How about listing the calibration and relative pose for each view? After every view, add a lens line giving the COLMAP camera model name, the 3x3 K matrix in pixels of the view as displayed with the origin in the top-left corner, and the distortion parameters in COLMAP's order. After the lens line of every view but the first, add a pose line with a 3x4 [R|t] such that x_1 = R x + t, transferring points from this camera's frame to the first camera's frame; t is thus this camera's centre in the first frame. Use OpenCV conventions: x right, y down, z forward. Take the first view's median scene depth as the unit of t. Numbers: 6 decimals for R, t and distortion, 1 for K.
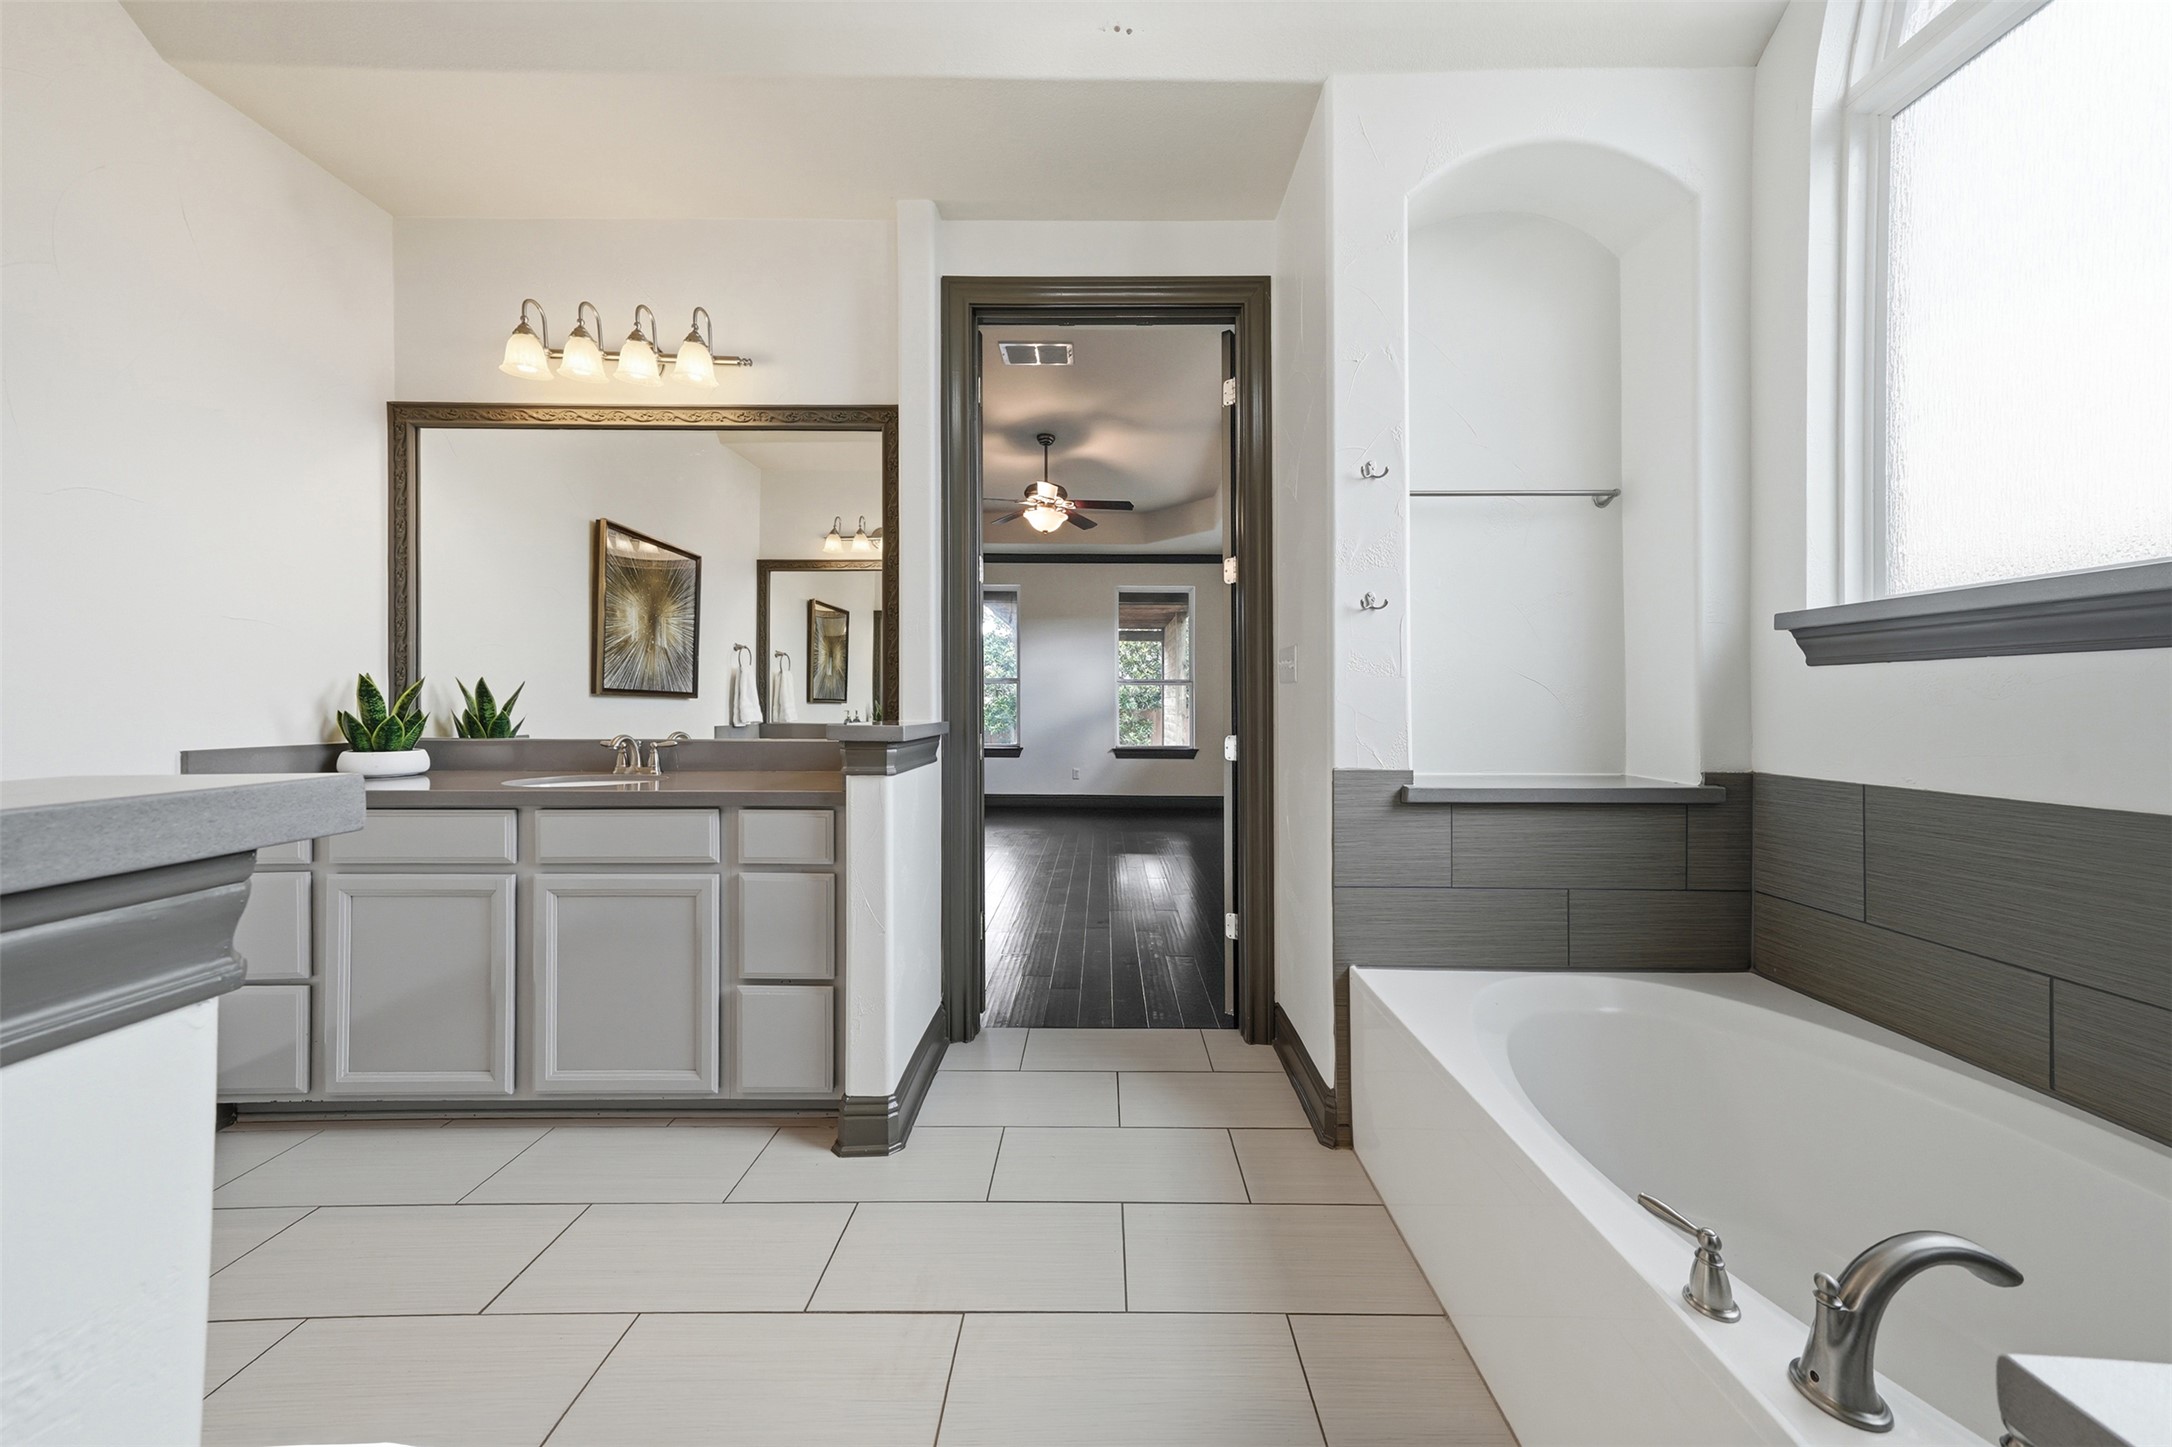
lens RADIAL K [[742.0, 0, 1084.3], [0, 742.0, 732.6], [0, 0, 1]] dist [0.008287, 0.000004]
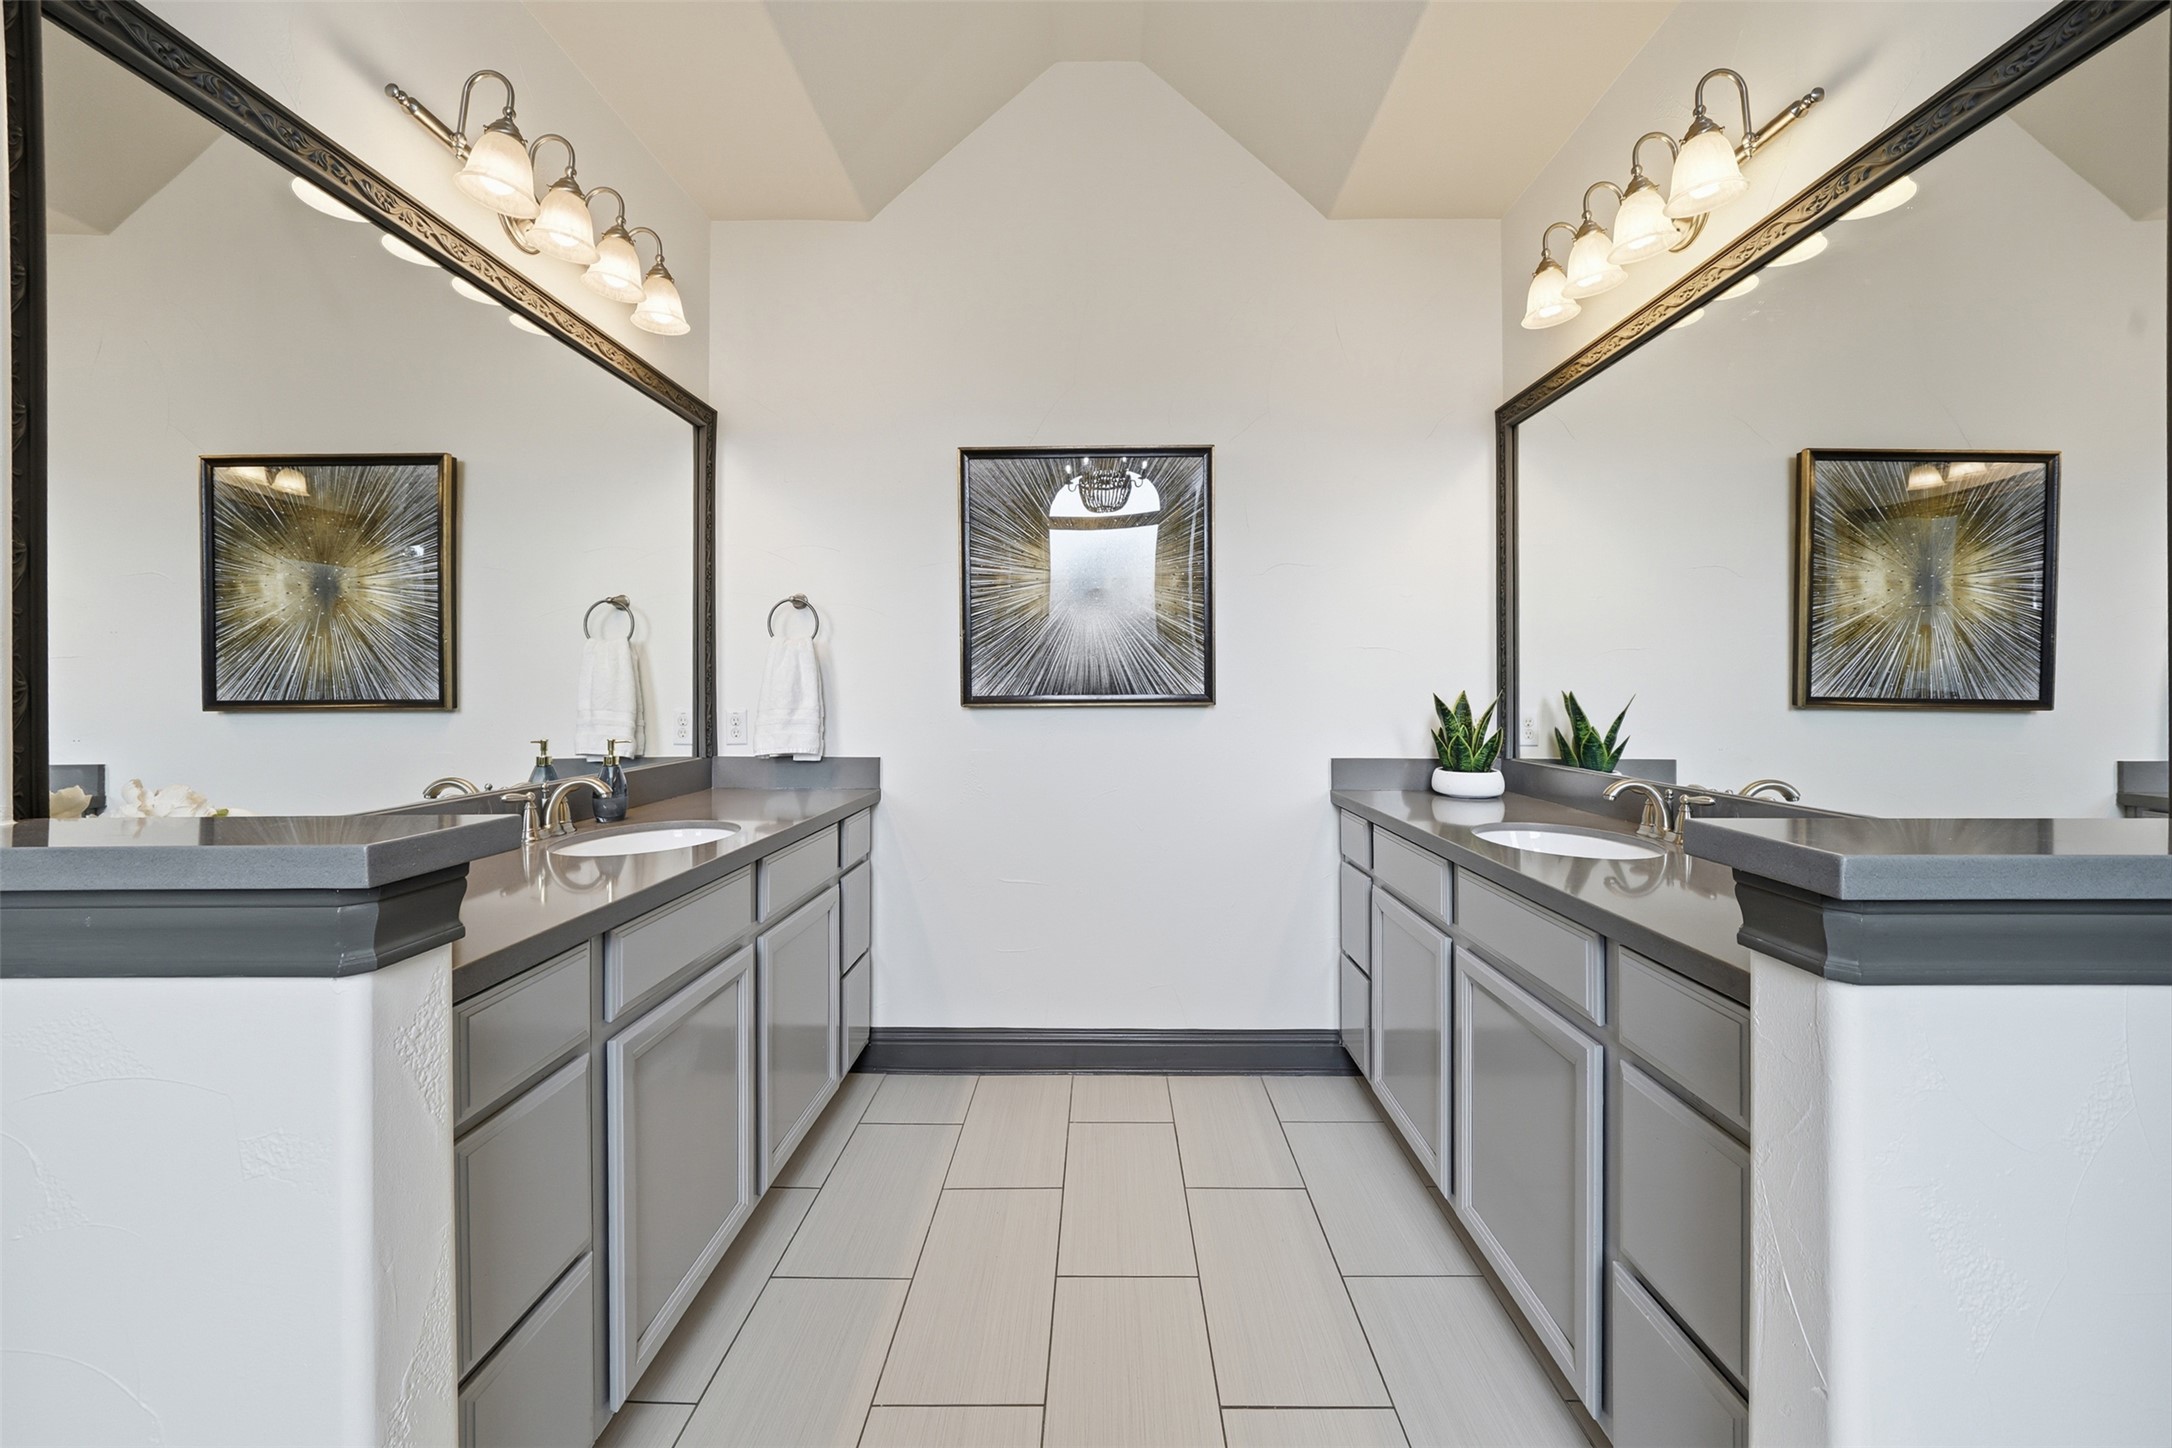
lens RADIAL K [[708.0, 0, 1086.0], [0, 708.0, 724.0], [0, 0, 1]] dist [-0.025654, 0.000044]
pose [[-0.025028, -0.000163, -0.999687, -0.011203], [-0.035719, 0.999362, 0.000731, -0.025584], [0.999048, 0.035726, -0.025018, 0.707894]]
